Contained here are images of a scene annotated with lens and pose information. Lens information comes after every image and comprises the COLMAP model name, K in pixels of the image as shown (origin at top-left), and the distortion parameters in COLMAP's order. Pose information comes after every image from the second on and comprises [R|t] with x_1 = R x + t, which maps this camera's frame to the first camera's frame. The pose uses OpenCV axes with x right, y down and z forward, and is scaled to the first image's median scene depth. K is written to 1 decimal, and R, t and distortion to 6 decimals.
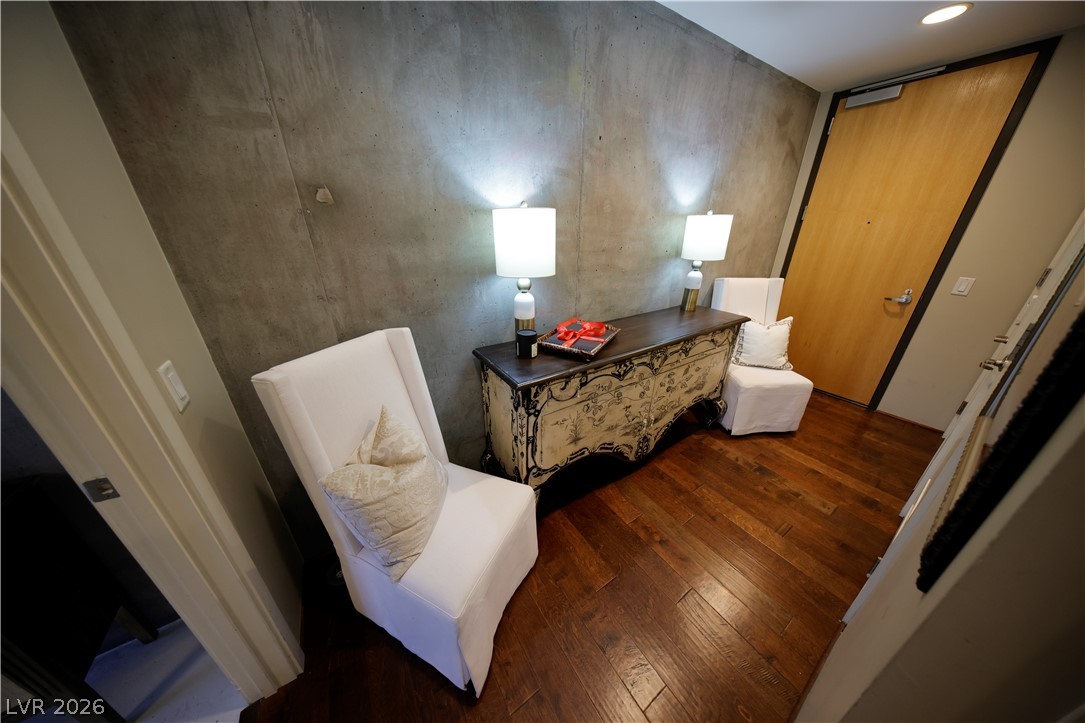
lens RADIAL K [[312.3, 0, 542.5], [0, 312.3, 361.5], [0, 0, 1]] dist [0.001198, 0.000040]
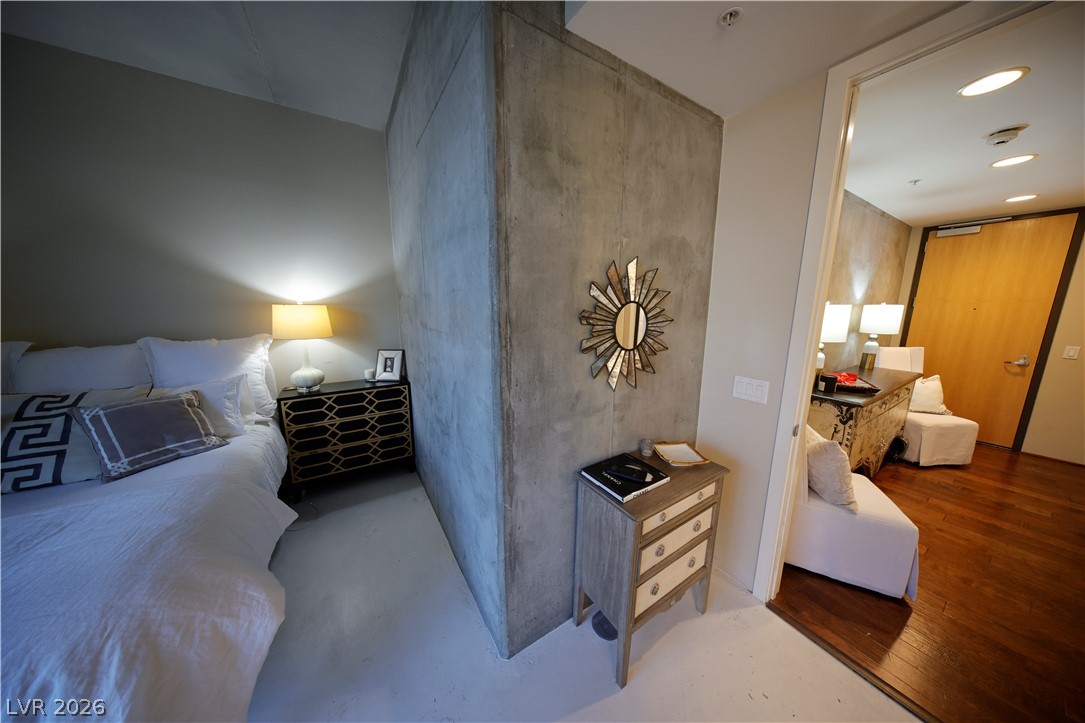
lens RADIAL K [[312.3, 0, 542.5], [0, 312.3, 361.5], [0, 0, 1]] dist [0.001198, 0.000040]
pose [[0.999715, 0.005115, -0.023339, -0.899391], [-0.010324, 0.973390, -0.228923, 0.129976], [0.021547, 0.229098, 0.973165, -0.364297]]
